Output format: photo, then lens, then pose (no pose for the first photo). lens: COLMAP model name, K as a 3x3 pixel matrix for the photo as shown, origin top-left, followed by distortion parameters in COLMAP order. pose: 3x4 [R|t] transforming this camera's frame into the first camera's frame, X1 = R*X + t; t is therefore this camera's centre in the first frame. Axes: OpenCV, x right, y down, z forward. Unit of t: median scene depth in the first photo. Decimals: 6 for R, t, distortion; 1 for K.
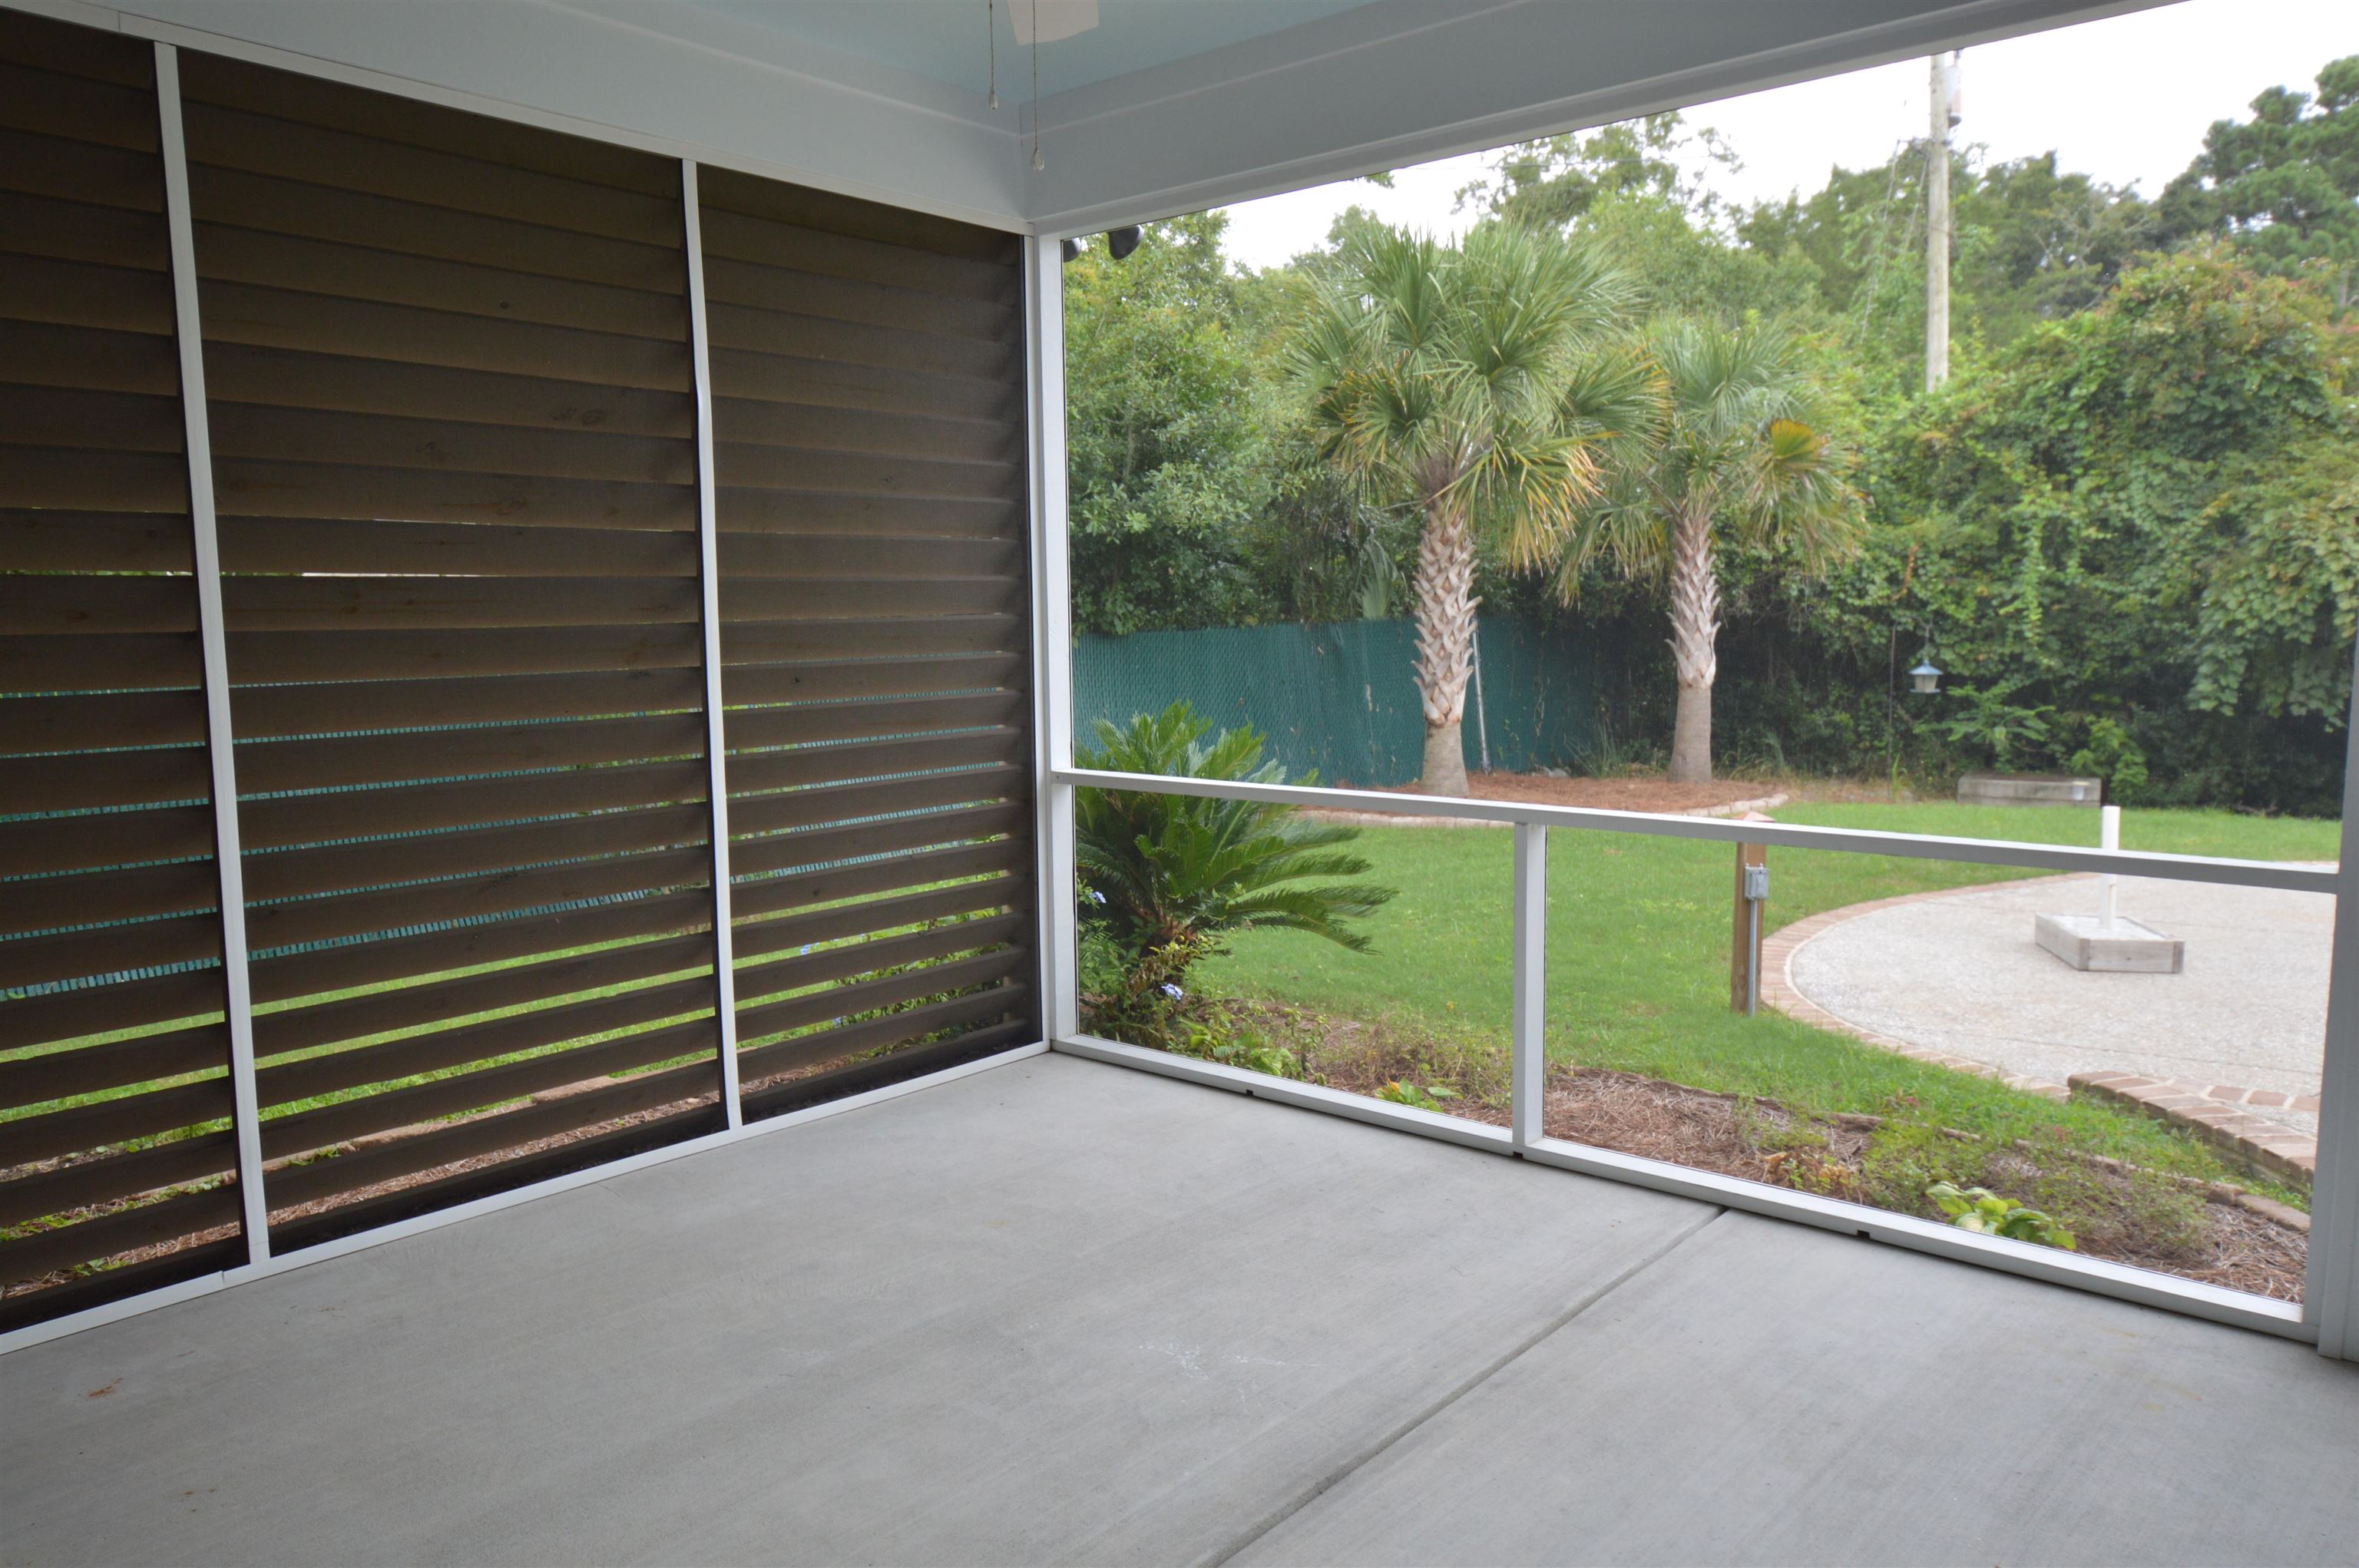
lens RADIAL K [[1636.8, 0, 1177.7], [0, 1636.8, 806.6], [0, 0, 1]] dist [0.030493, -0.024391]
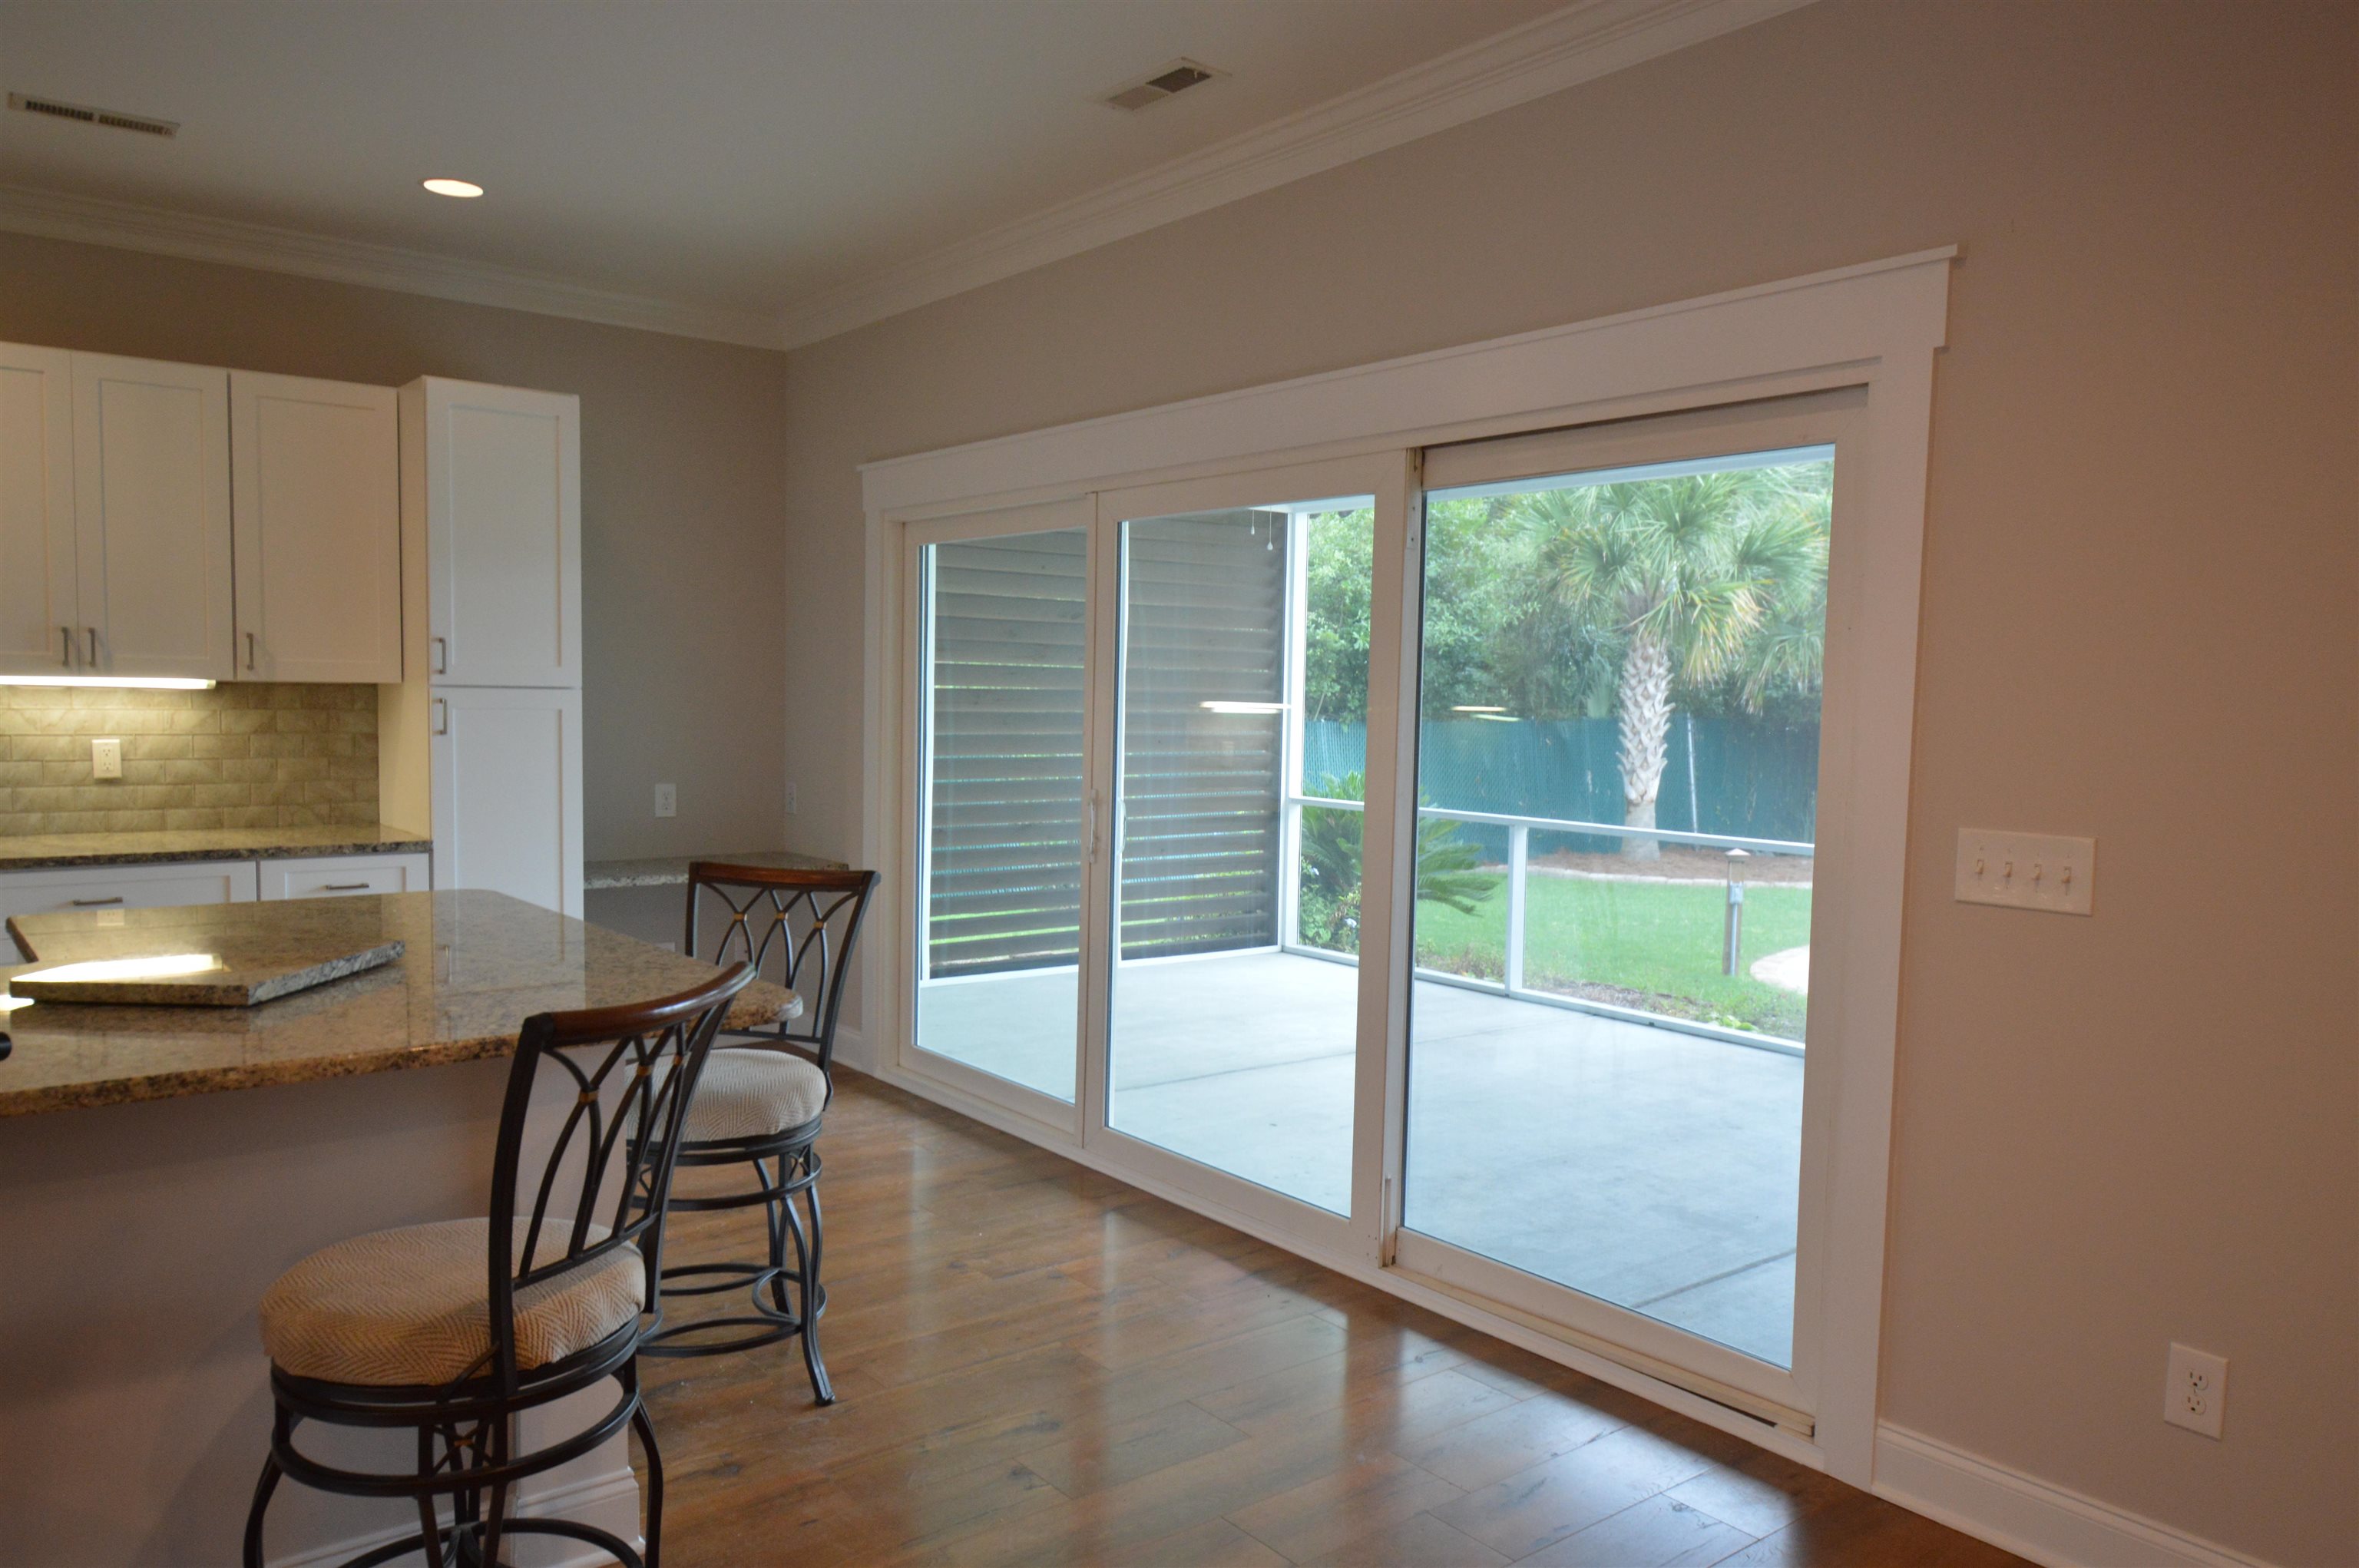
lens RADIAL K [[1636.8, 0, 1173.9], [0, 1636.8, 815.4], [0, 0, 1]] dist [0.030493, -0.024391]
pose [[0.980395, 0.043372, -0.192207, 0.053965], [-0.052270, 0.997772, -0.041465, 0.029299], [0.189981, 0.050698, 0.980478, -0.295612]]
